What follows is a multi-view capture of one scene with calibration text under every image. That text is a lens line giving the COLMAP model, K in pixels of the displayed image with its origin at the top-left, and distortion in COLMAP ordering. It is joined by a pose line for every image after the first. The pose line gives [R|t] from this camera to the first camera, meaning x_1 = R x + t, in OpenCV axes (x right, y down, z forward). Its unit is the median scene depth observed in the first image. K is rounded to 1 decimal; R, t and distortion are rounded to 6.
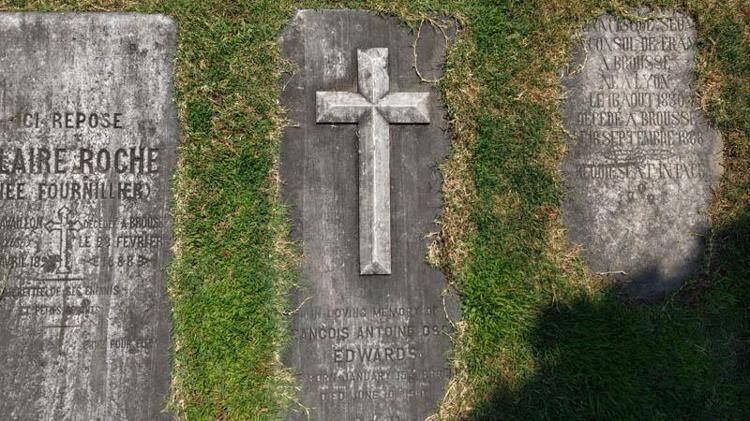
lens RADIAL K [[520.4, 0, 373.6], [0, 520.4, 210.0], [0, 0, 1]] dist [-0.000284, -0.001928]
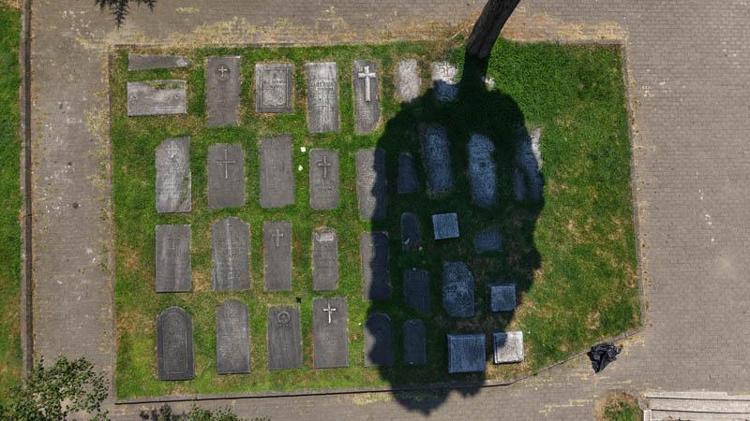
lens RADIAL K [[520.4, 0, 378.2], [0, 520.4, 210.5], [0, 0, 1]] dist [-0.000284, -0.001928]
pose [[0.999325, -0.031407, 0.019031, -0.037900], [0.031065, 0.999355, 0.018018, 1.390720], [-0.019584, -0.017414, 0.999657, -5.594753]]
